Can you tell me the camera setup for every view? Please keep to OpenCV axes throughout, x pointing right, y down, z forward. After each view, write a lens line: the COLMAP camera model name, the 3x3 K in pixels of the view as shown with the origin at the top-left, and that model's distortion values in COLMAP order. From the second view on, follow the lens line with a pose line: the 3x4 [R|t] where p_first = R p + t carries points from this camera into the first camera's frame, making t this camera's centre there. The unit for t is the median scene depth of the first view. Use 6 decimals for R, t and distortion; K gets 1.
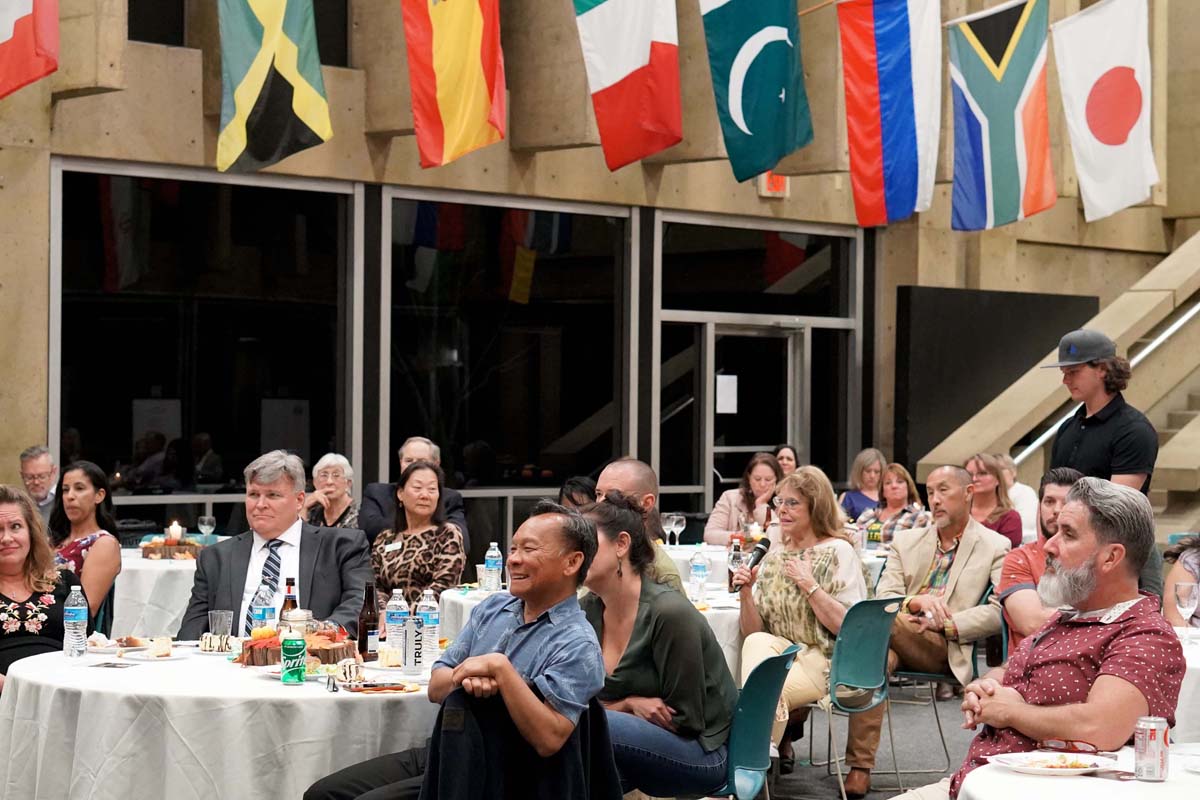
lens RADIAL K [[2581.1, 0, 597.7], [0, 2581.1, 393.1], [0, 0, 1]] dist [0.067469, 0.000000]
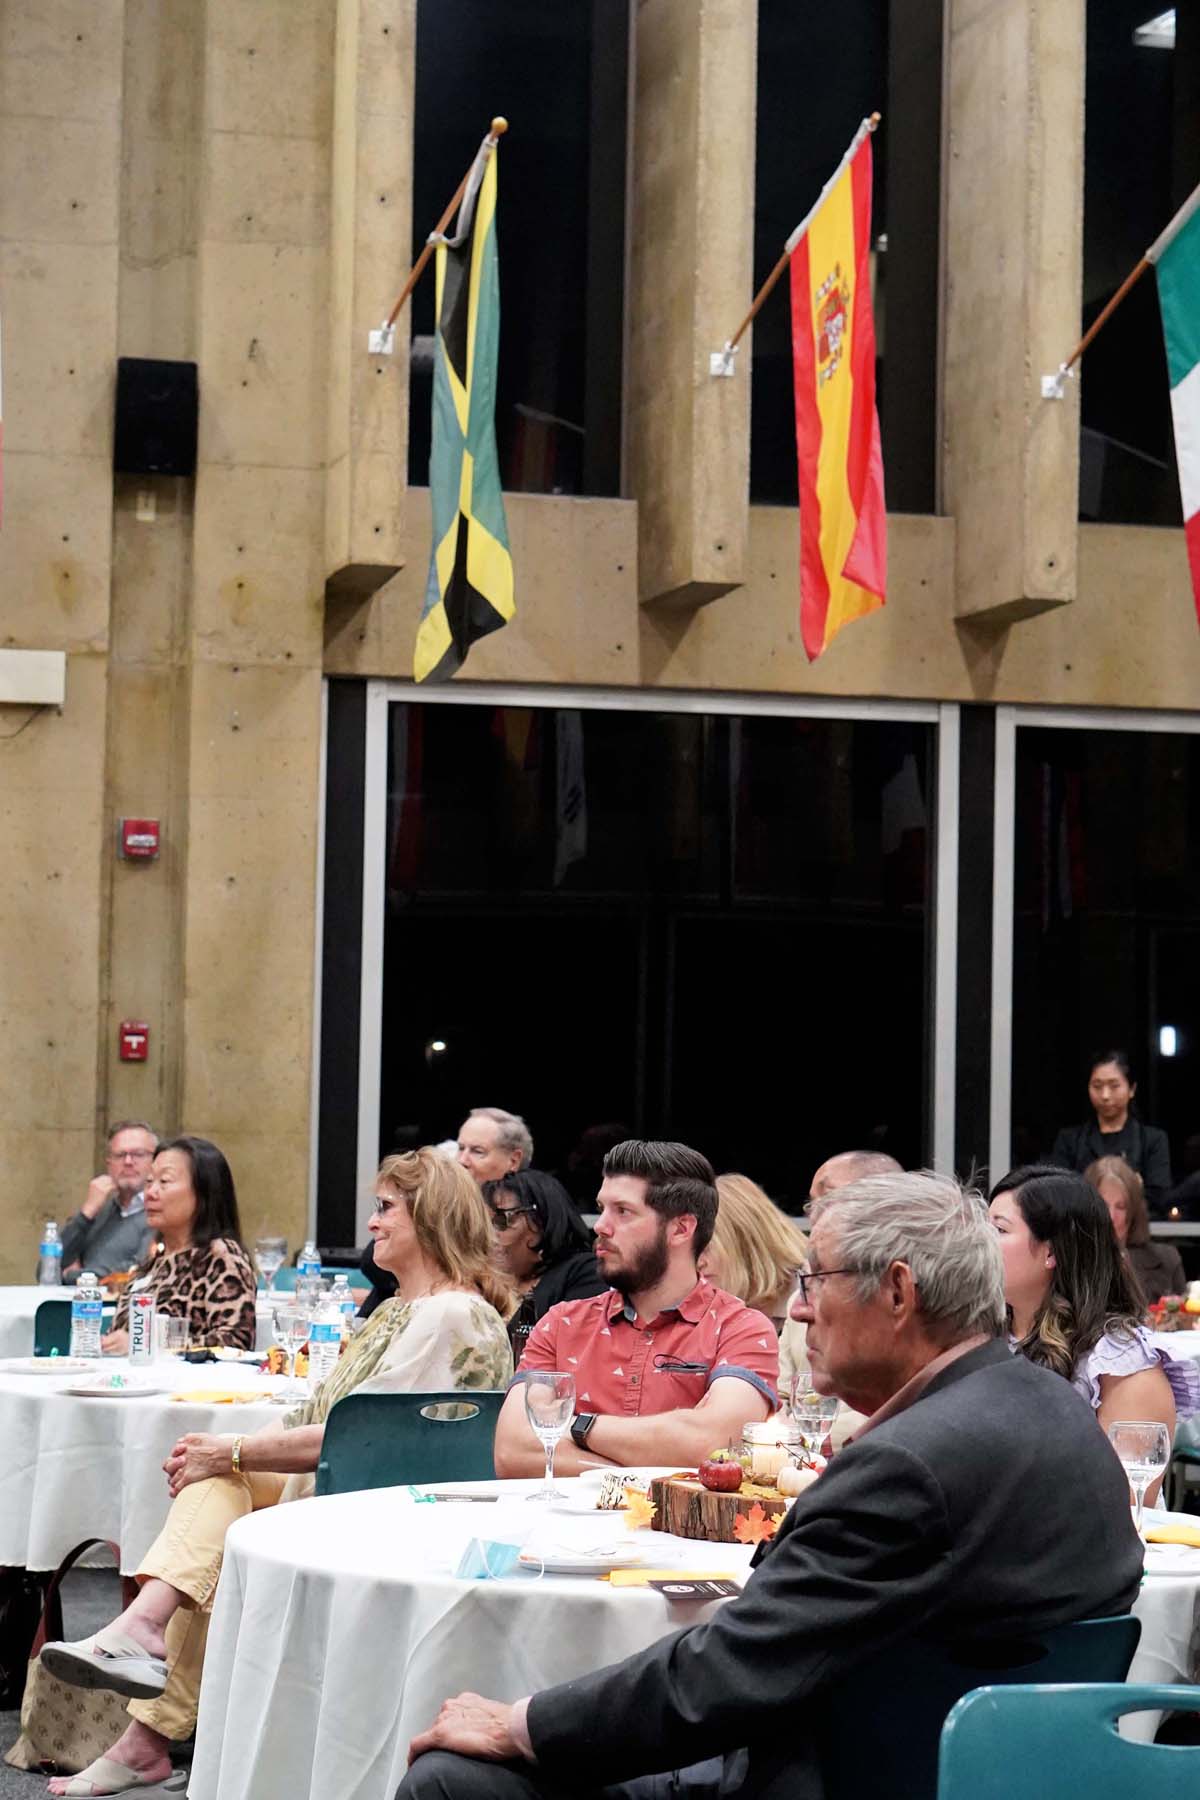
lens RADIAL K [[3871.7, 0, 594.4], [0, 3871.7, 910.8], [0, 0, 1]] dist [0.067469, 0.000000]
pose [[0.871635, -0.021348, -0.489690, 0.319456], [-0.002810, 0.998817, -0.048545, 0.012520], [0.490147, 0.043690, 0.870544, 0.204799]]
